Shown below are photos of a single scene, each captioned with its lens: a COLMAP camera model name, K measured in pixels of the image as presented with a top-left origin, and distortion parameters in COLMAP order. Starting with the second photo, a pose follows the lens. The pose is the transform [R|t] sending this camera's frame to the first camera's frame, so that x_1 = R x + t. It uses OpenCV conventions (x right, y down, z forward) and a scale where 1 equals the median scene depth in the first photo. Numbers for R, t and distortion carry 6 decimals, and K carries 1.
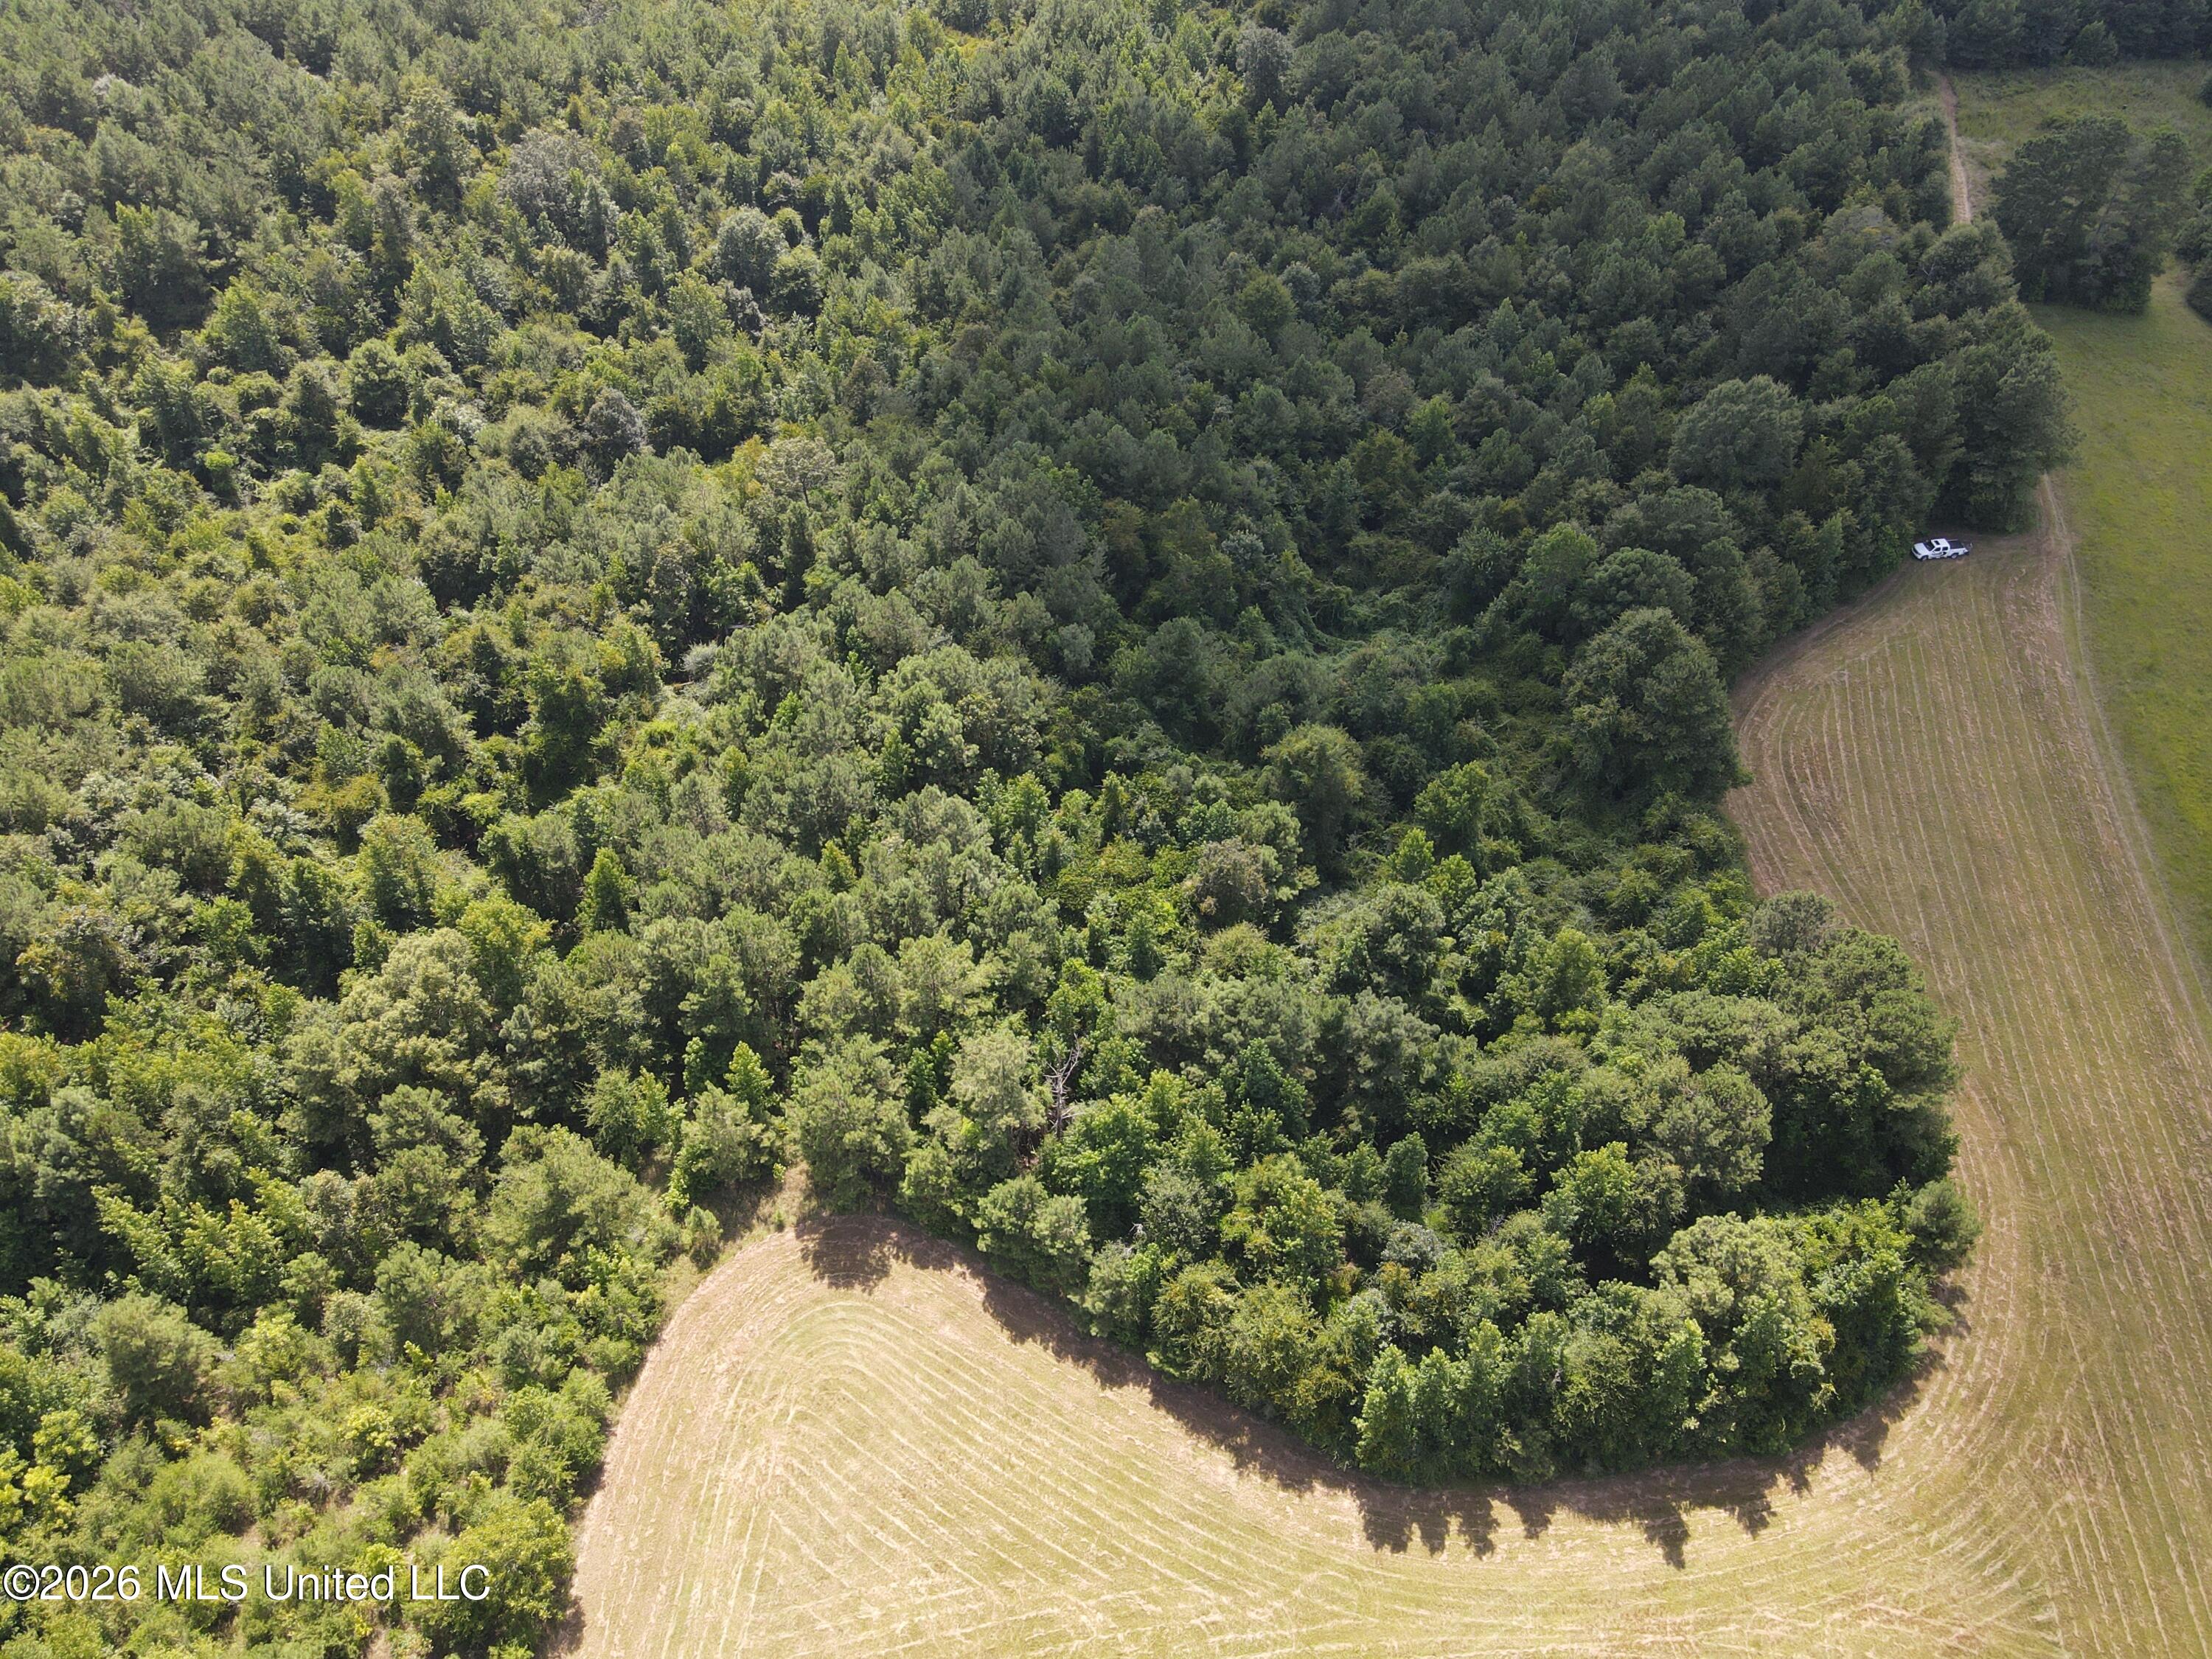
lens RADIAL K [[1629.6, 0, 1096.7], [0, 1629.6, 841.6], [0, 0, 1]] dist [-0.006190, 0.027079]
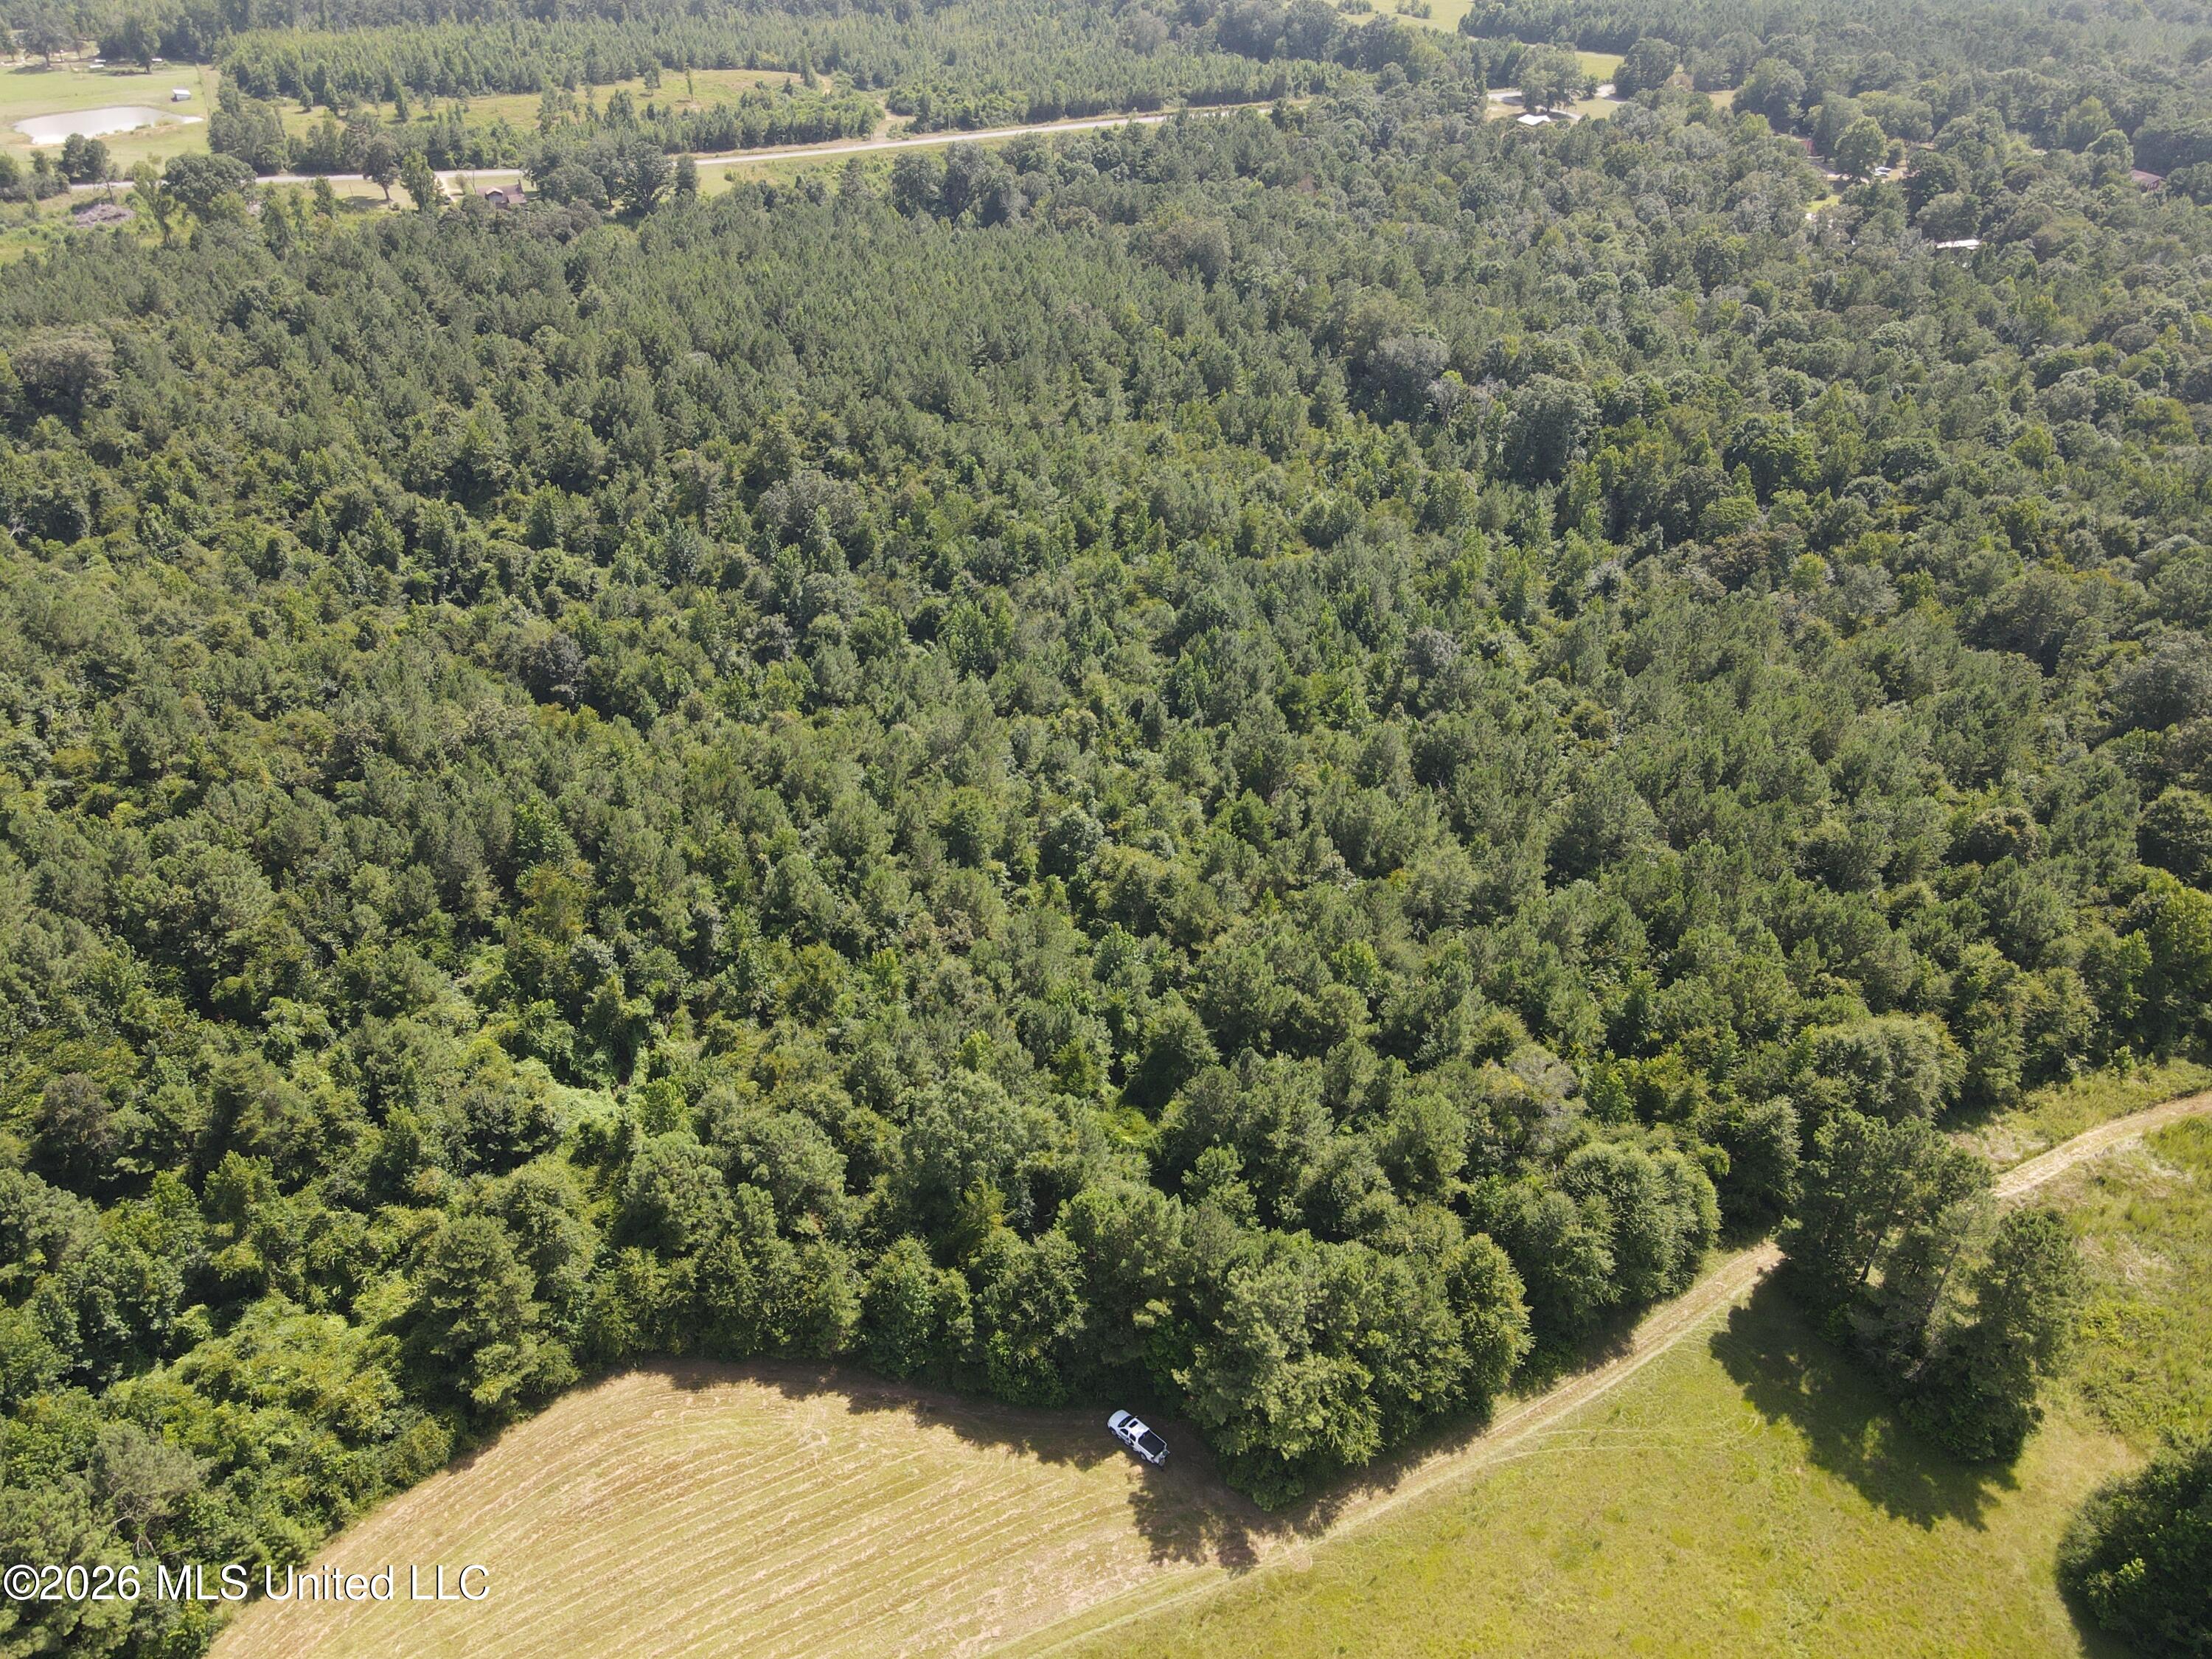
lens RADIAL K [[1629.6, 0, 1101.0], [0, 1629.6, 835.8], [0, 0, 1]] dist [-0.006190, 0.027079]
pose [[0.643360, 0.434337, -0.630428, 1.253930], [-0.577135, 0.816214, -0.026638, -0.547232], [0.502995, 0.380980, 0.775790, 0.460503]]
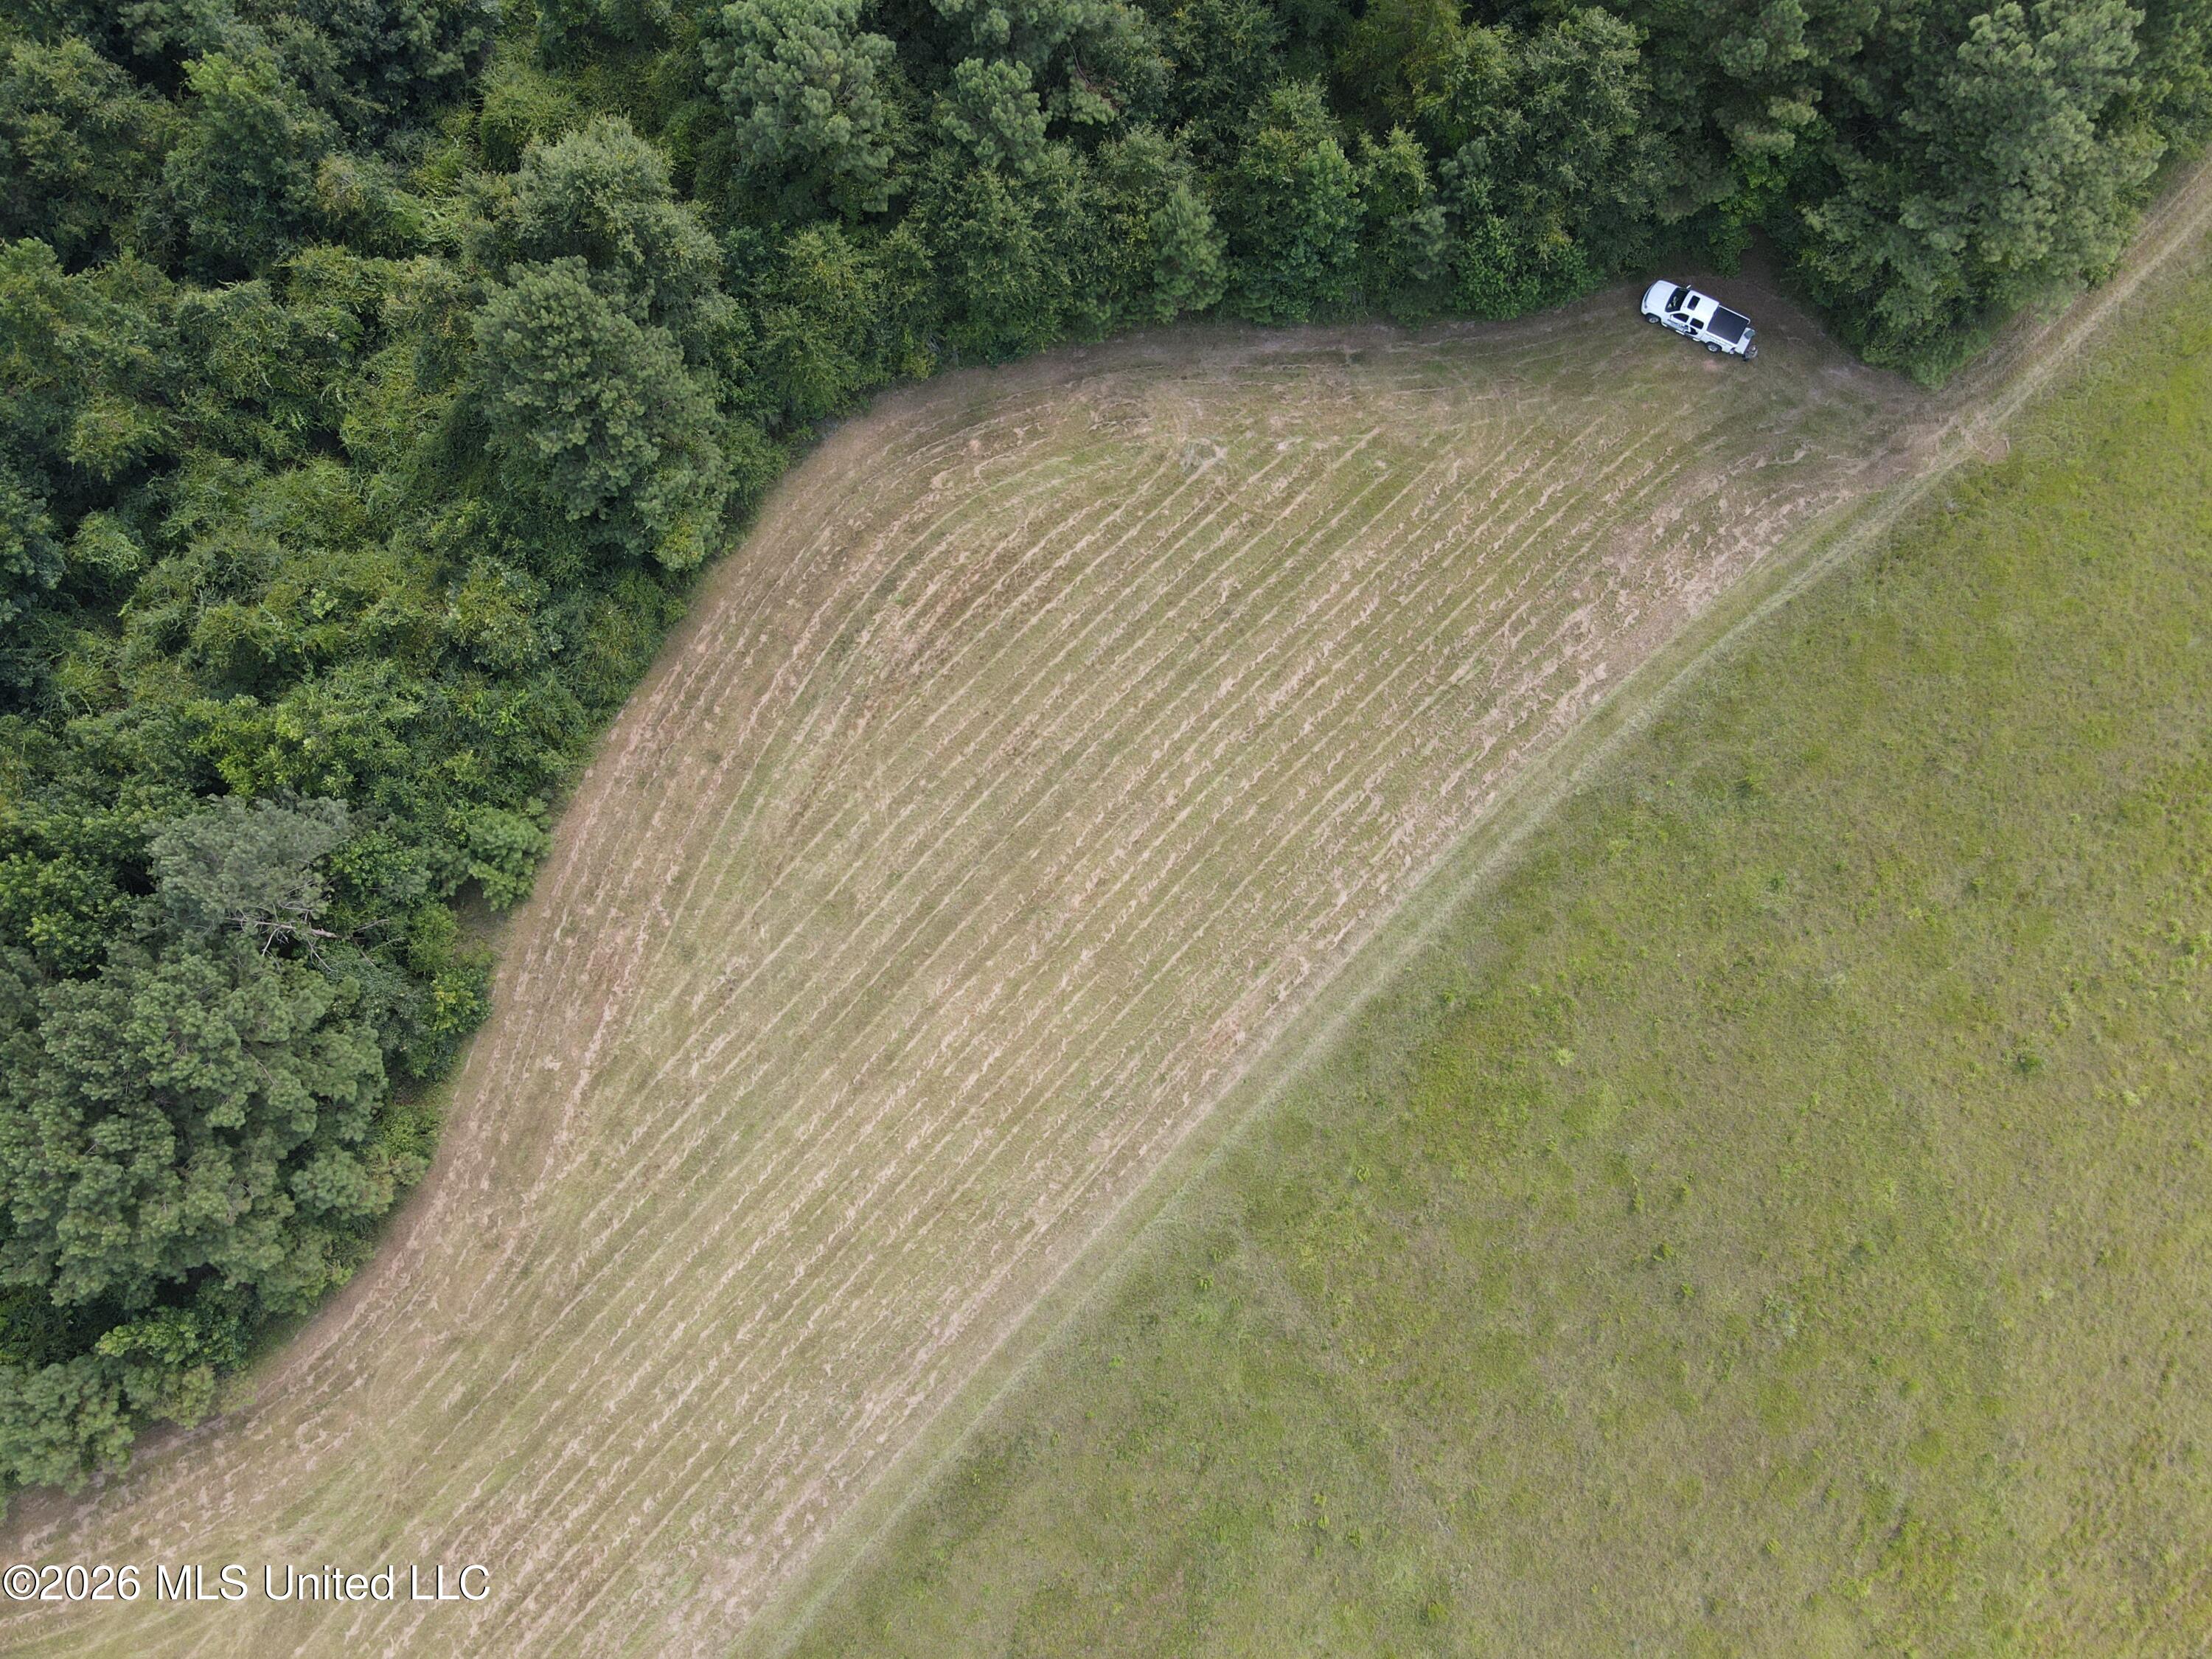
lens RADIAL K [[1629.6, 0, 1107.1], [0, 1629.6, 822.0], [0, 0, 1]] dist [-0.006190, 0.027079]
pose [[0.825002, 0.555882, -0.101816, 0.741564], [-0.414849, 0.718049, 0.558844, -0.390231], [0.383760, -0.418809, 0.822999, 0.722917]]
